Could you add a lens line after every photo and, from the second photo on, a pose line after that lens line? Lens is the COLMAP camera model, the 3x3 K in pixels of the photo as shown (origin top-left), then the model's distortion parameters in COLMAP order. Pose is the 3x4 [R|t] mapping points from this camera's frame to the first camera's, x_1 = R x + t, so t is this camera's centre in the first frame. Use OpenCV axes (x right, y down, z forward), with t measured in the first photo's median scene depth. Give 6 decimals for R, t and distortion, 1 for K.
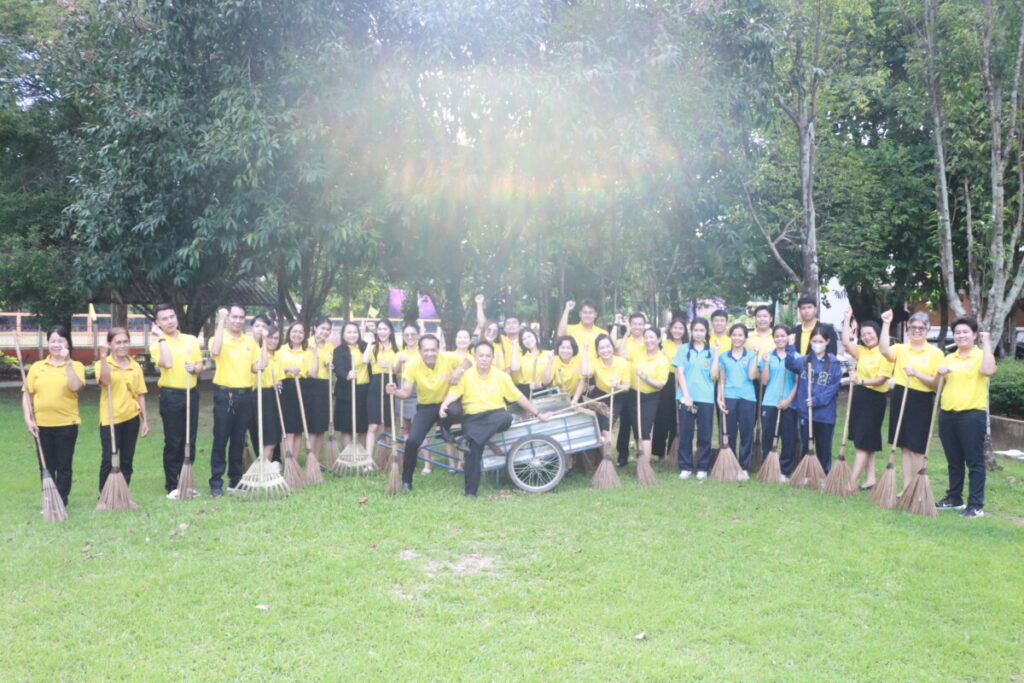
lens RADIAL K [[864.2, 0, 512.0], [0, 864.2, 341.5], [0, 0, 1]] dist [-0.313080, 0.242215]
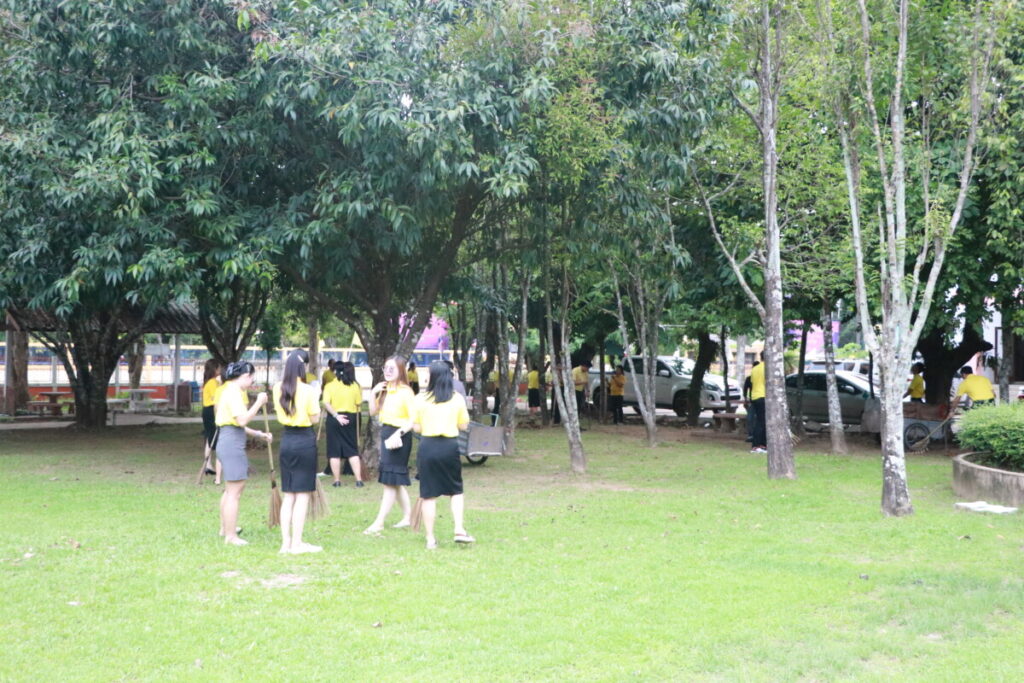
lens RADIAL K [[1122.1, 0, 512.0], [0, 1122.1, 341.5], [0, 0, 1]] dist [-0.068422, -0.011816]
pose [[0.999126, -0.000715, -0.041792, 0.171894], [-0.000606, 0.999500, -0.031602, -0.001328], [0.041793, 0.031599, 0.998626, -0.254642]]
